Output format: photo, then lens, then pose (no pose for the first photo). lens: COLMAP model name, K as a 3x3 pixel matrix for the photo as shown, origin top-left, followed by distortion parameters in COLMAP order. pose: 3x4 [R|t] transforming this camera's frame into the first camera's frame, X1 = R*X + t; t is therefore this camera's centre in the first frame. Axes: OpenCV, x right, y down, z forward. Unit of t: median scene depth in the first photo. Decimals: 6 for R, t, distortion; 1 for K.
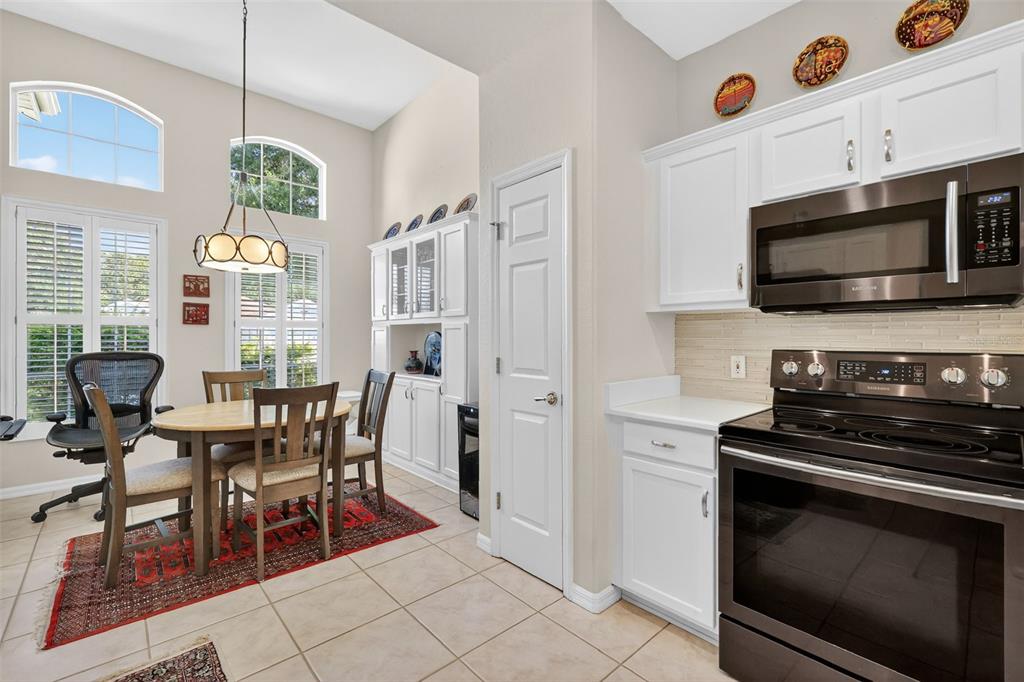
lens RADIAL K [[445.6, 0, 514.7], [0, 445.6, 338.1], [0, 0, 1]] dist [0.002807, 0.000293]
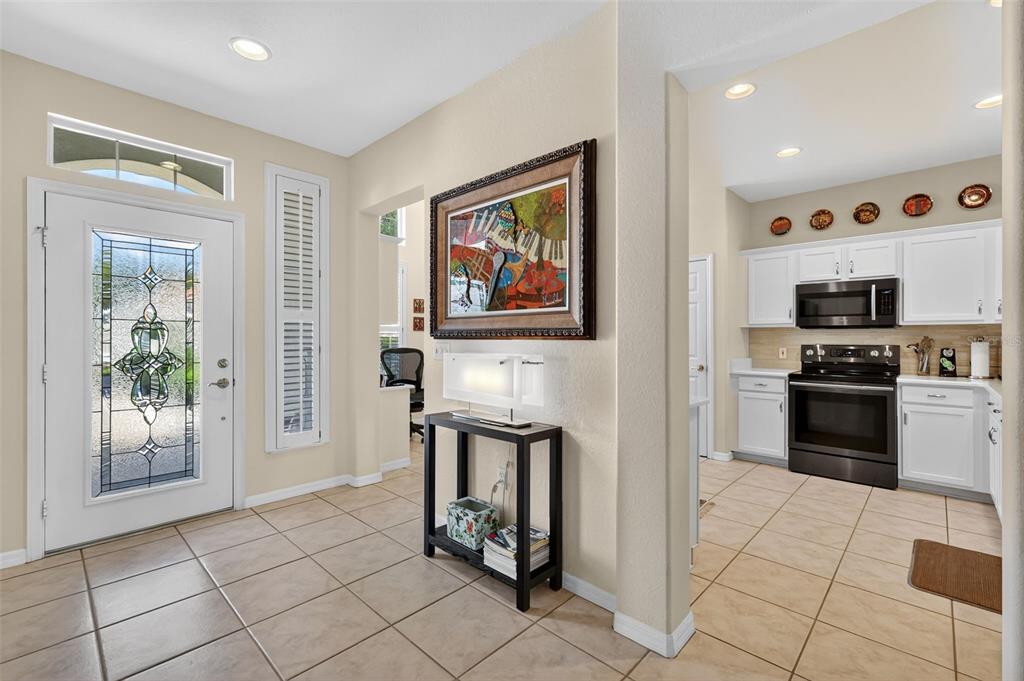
lens RADIAL K [[445.6, 0, 511.6], [0, 445.6, 340.1], [0, 0, 1]] dist [0.002807, 0.000293]
pose [[0.997109, -0.000205, 0.075989, -0.968300], [0.000272, 1.000000, -0.000872, 0.004308], [-0.075989, 0.000890, 0.997108, -1.046900]]
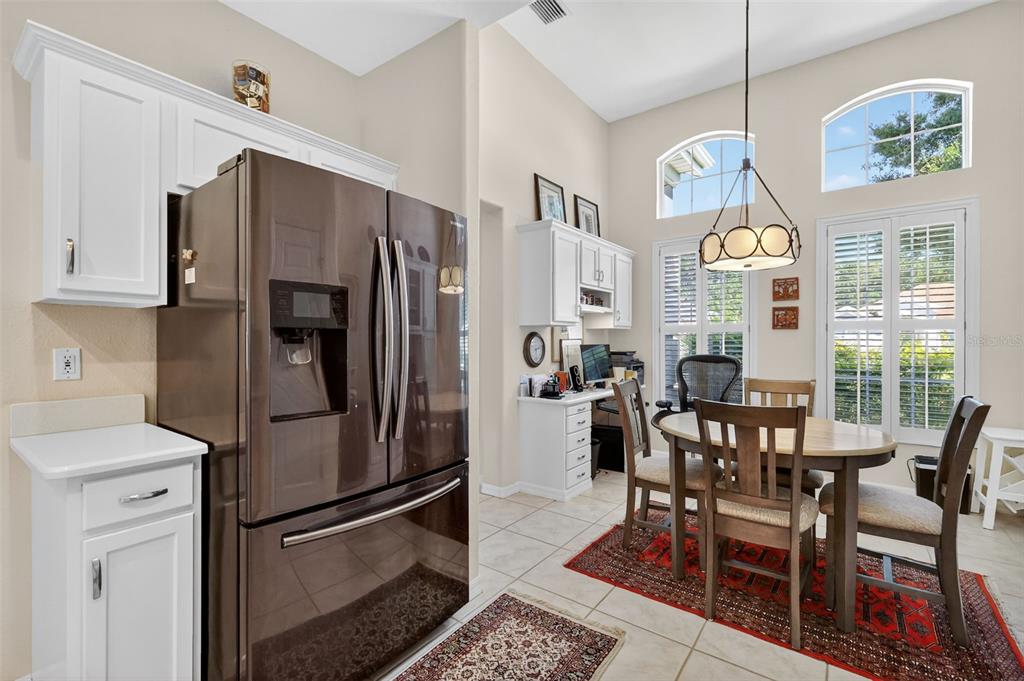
lens RADIAL K [[445.6, 0, 513.2], [0, 445.6, 340.3], [0, 0, 1]] dist [0.002807, 0.000293]
pose [[0.193193, -0.005261, -0.981147, 0.222588], [-0.002148, 0.999981, -0.005785, 0.000499], [0.981158, 0.003225, 0.193178, 0.448353]]
